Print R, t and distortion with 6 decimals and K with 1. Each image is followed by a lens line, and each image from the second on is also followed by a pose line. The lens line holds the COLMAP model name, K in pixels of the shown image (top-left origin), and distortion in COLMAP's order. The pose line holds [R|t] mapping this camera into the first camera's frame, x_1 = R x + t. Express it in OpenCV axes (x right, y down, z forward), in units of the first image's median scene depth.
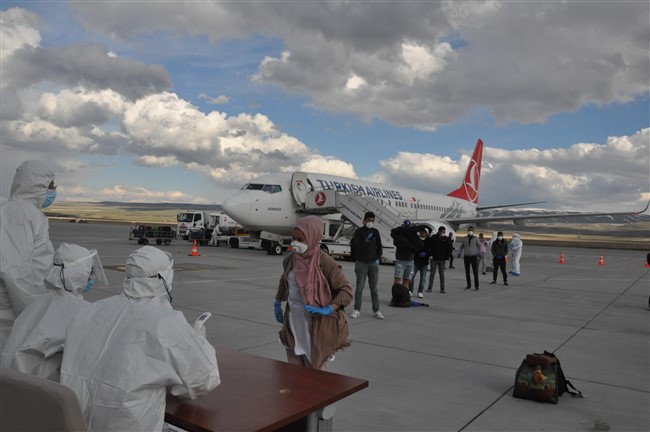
lens RADIAL K [[528.1, 0, 329.9], [0, 528.1, 217.6], [0, 0, 1]] dist [-0.107176, 0.019891]
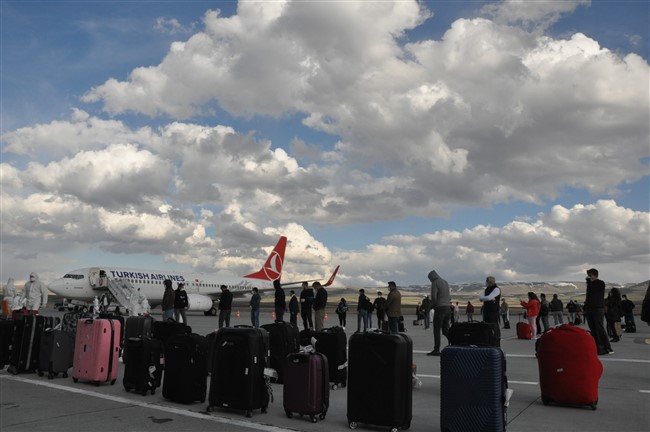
lens RADIAL K [[528.1, 0, 325.9], [0, 528.1, 216.8], [0, 0, 1]] dist [-0.107176, 0.019891]
pose [[0.998908, -0.022040, 0.041200, 0.695042], [0.027992, 0.988291, -0.149988, 0.032961], [-0.037412, 0.150978, 0.987829, -0.869328]]
